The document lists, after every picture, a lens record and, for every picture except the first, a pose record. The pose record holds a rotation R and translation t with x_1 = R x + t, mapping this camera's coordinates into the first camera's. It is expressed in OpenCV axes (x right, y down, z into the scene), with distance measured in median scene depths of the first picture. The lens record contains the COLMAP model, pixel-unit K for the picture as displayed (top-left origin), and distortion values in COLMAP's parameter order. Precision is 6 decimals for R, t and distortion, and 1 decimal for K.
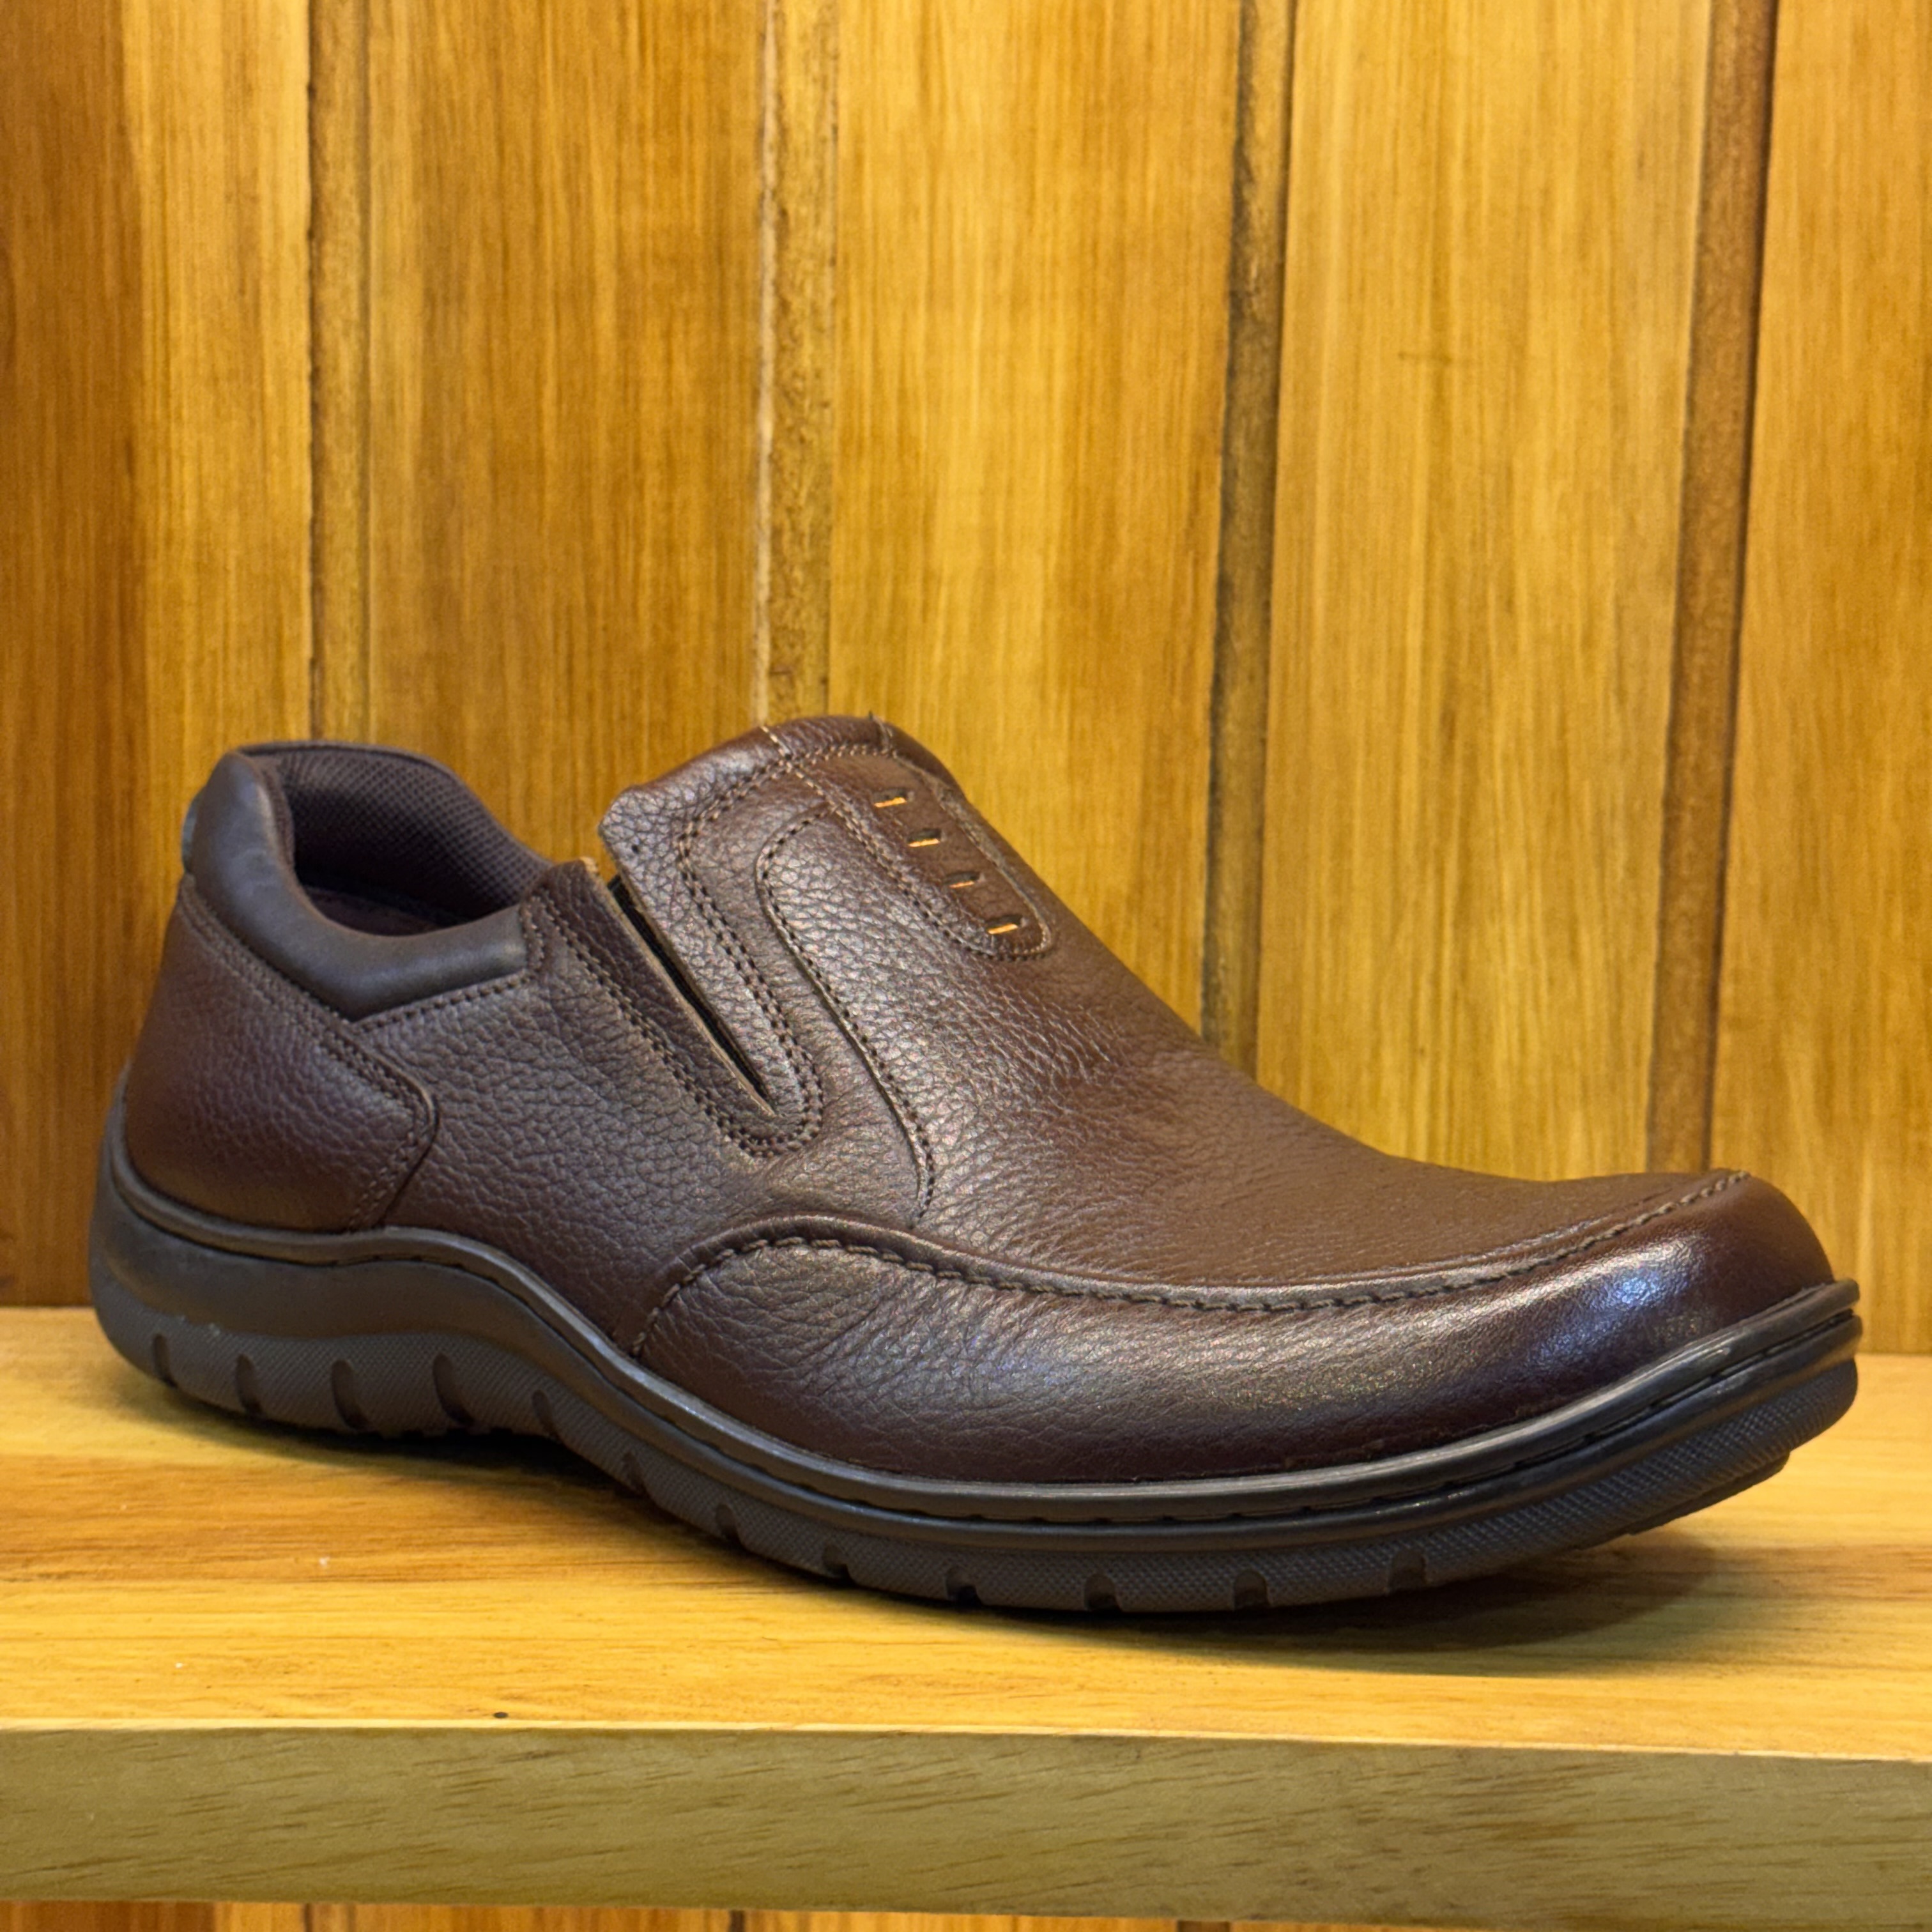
lens RADIAL K [[3715.1, 0, 925.3], [0, 3715.1, 964.6], [0, 0, 1]] dist [0.127188, 0.000000]
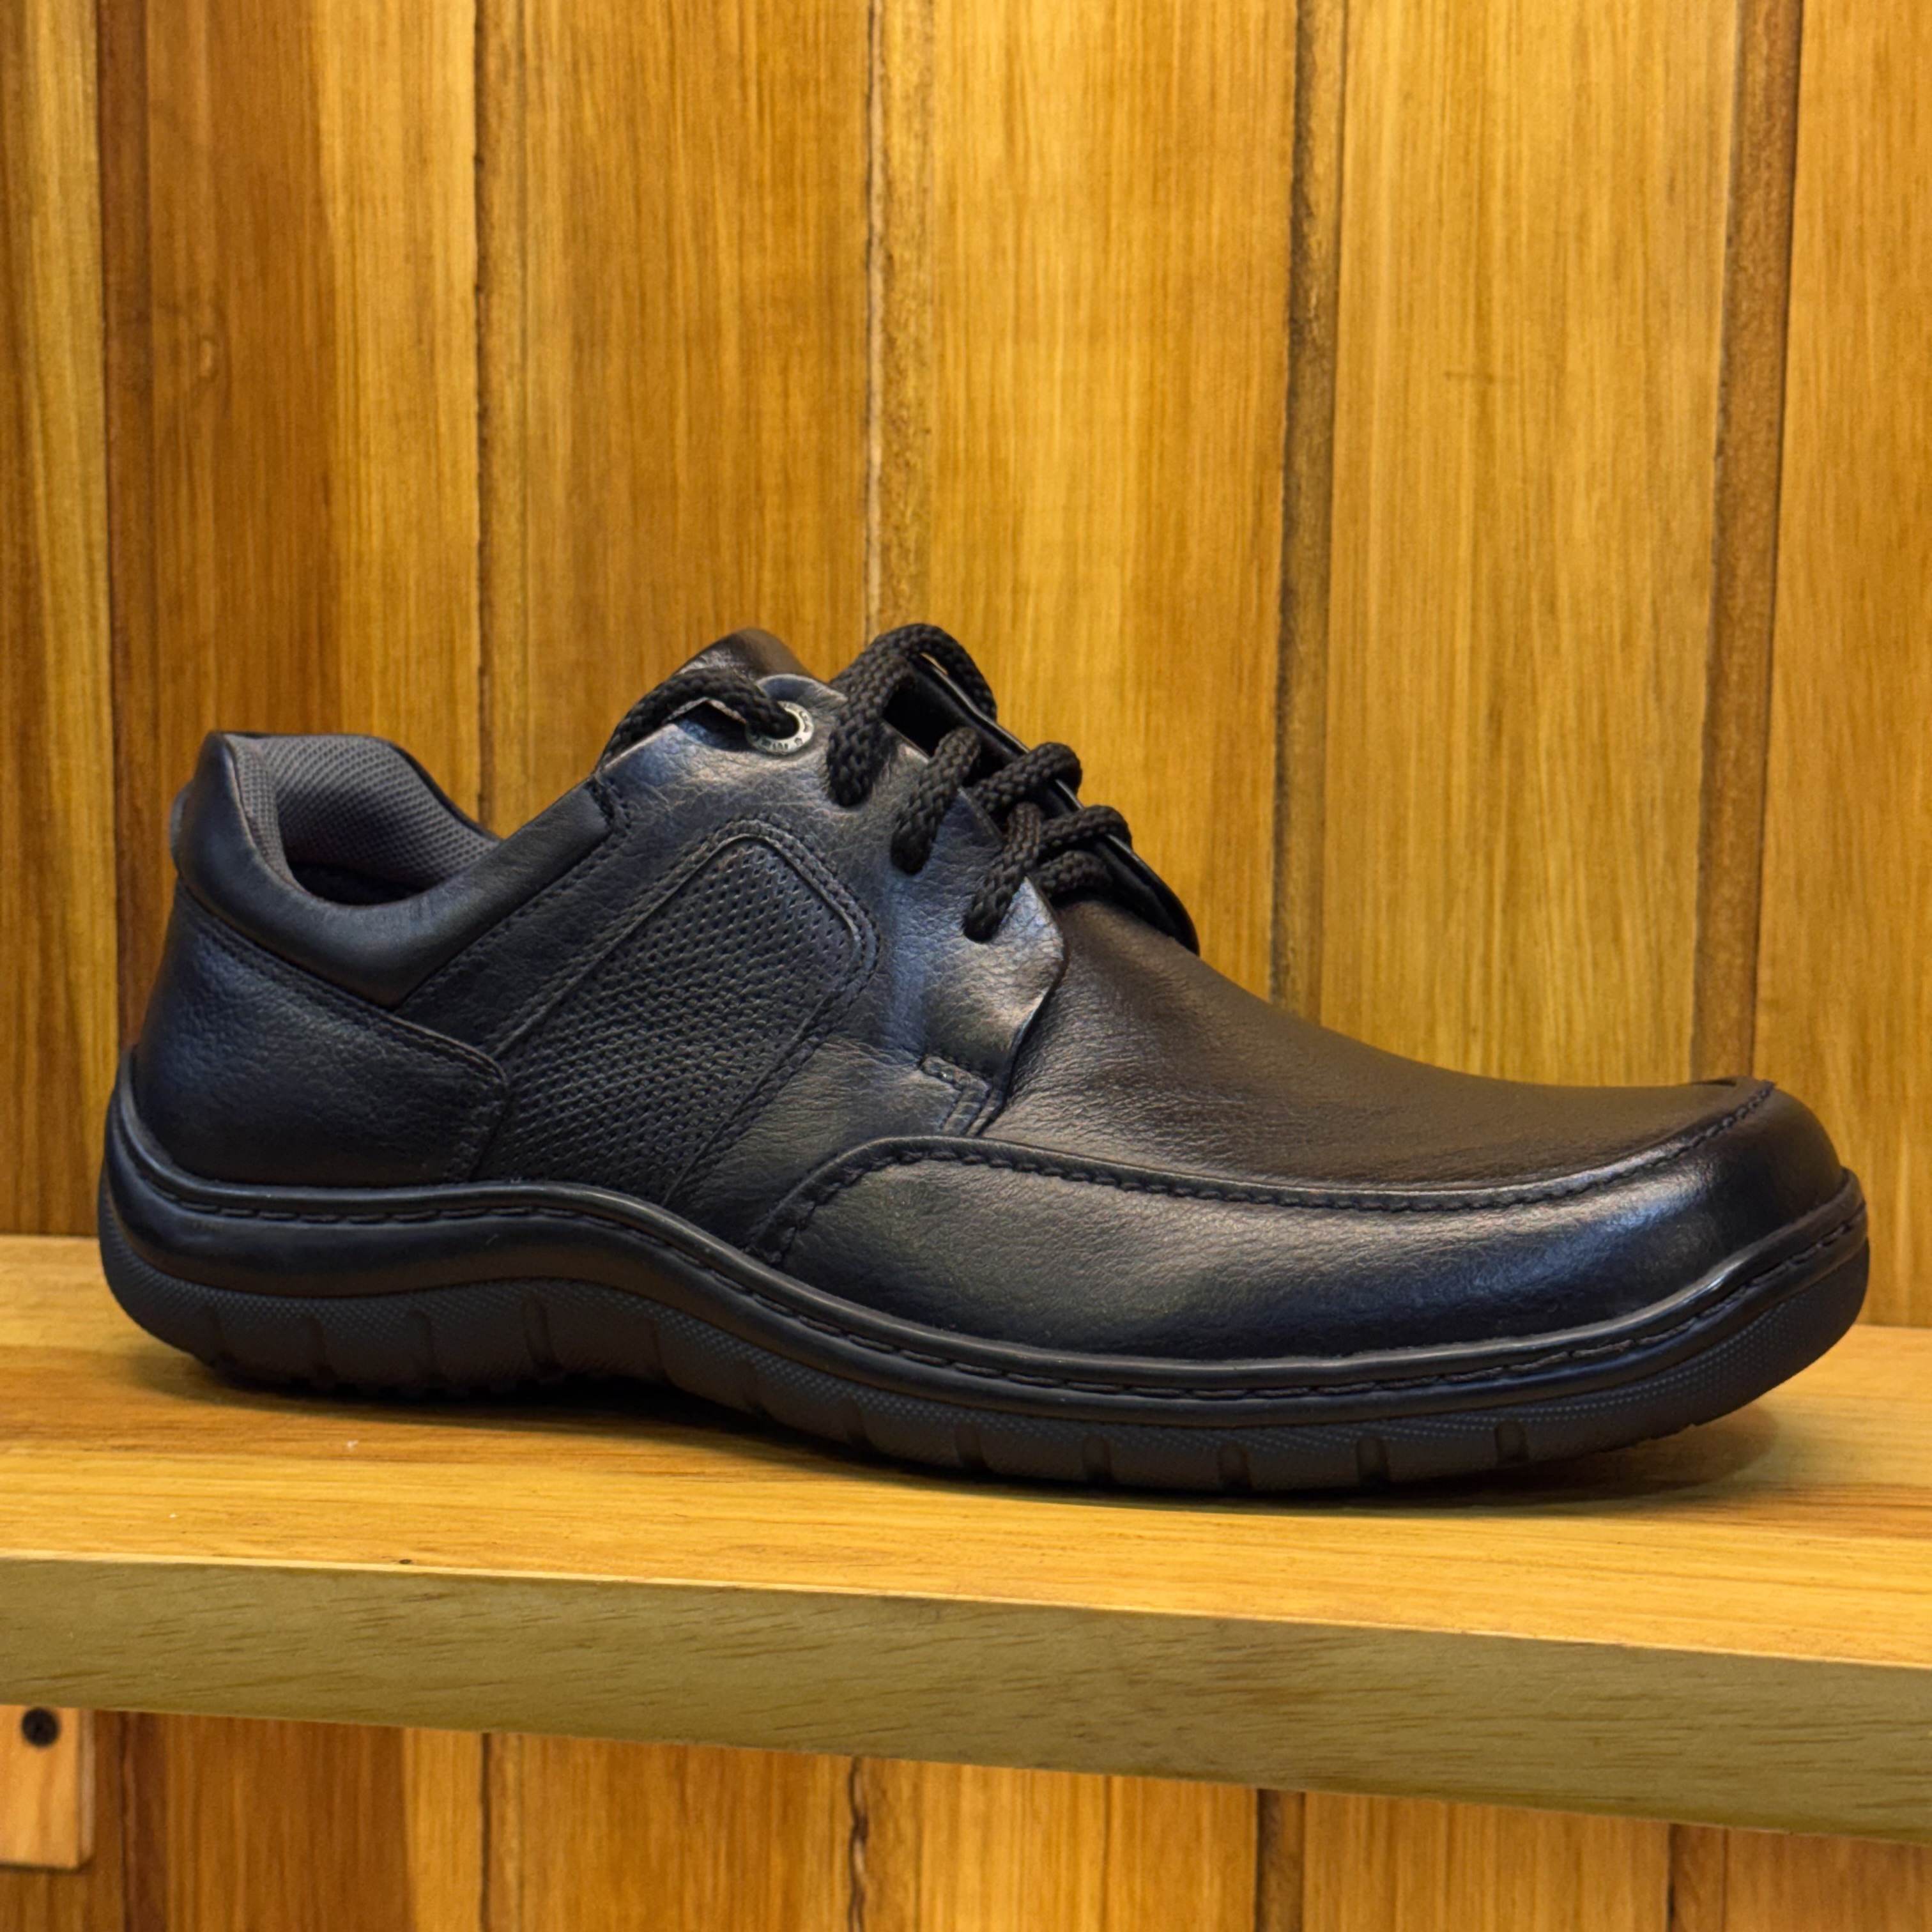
lens RADIAL K [[3715.1, 0, 947.2], [0, 3715.1, 976.2], [0, 0, 1]] dist [0.127188, 0.000000]
pose [[0.982395, 0.009721, -0.186561, 0.186118], [-0.012263, 0.999847, -0.012478, 0.023396], [0.186411, 0.014546, 0.982364, -0.071011]]
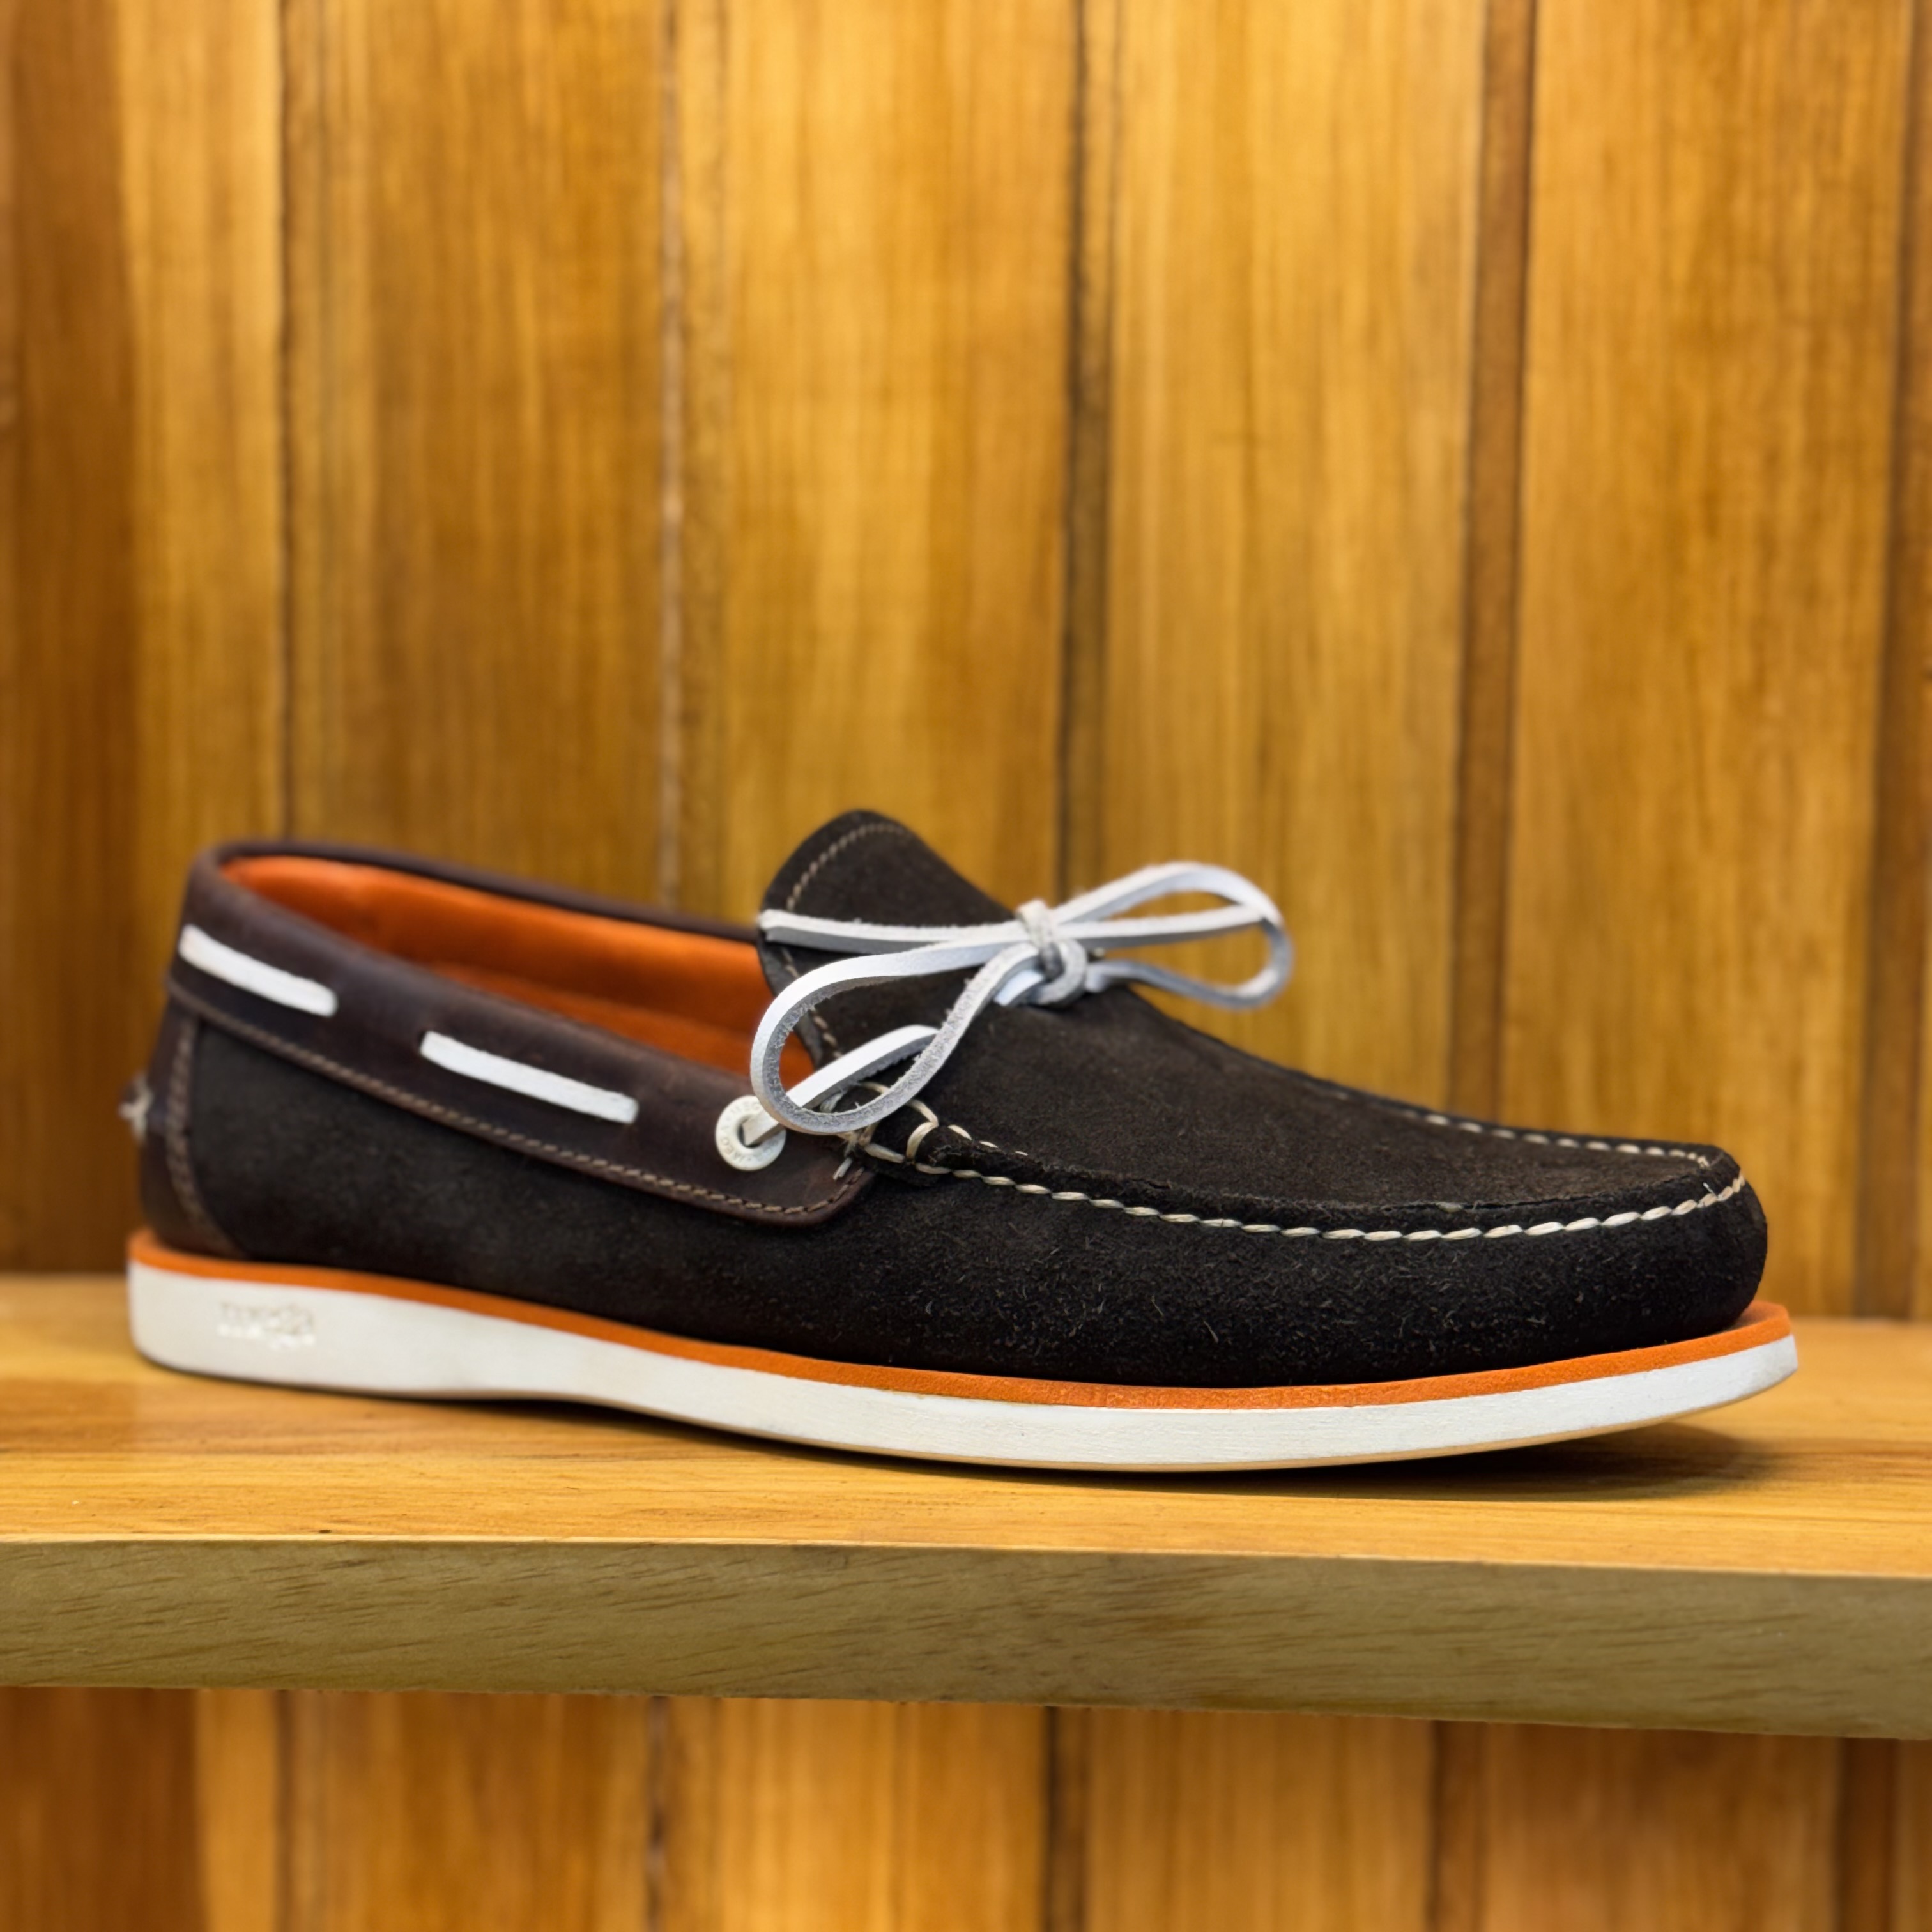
lens RADIAL K [[3715.1, 0, 957.9], [0, 3715.1, 992.9], [0, 0, 1]] dist [0.127188, 0.000000]
pose [[0.998241, -0.003168, -0.059199, 0.114464], [0.000581, 0.999046, -0.043668, 0.056857], [0.059280, 0.043557, 0.997291, -0.138150]]
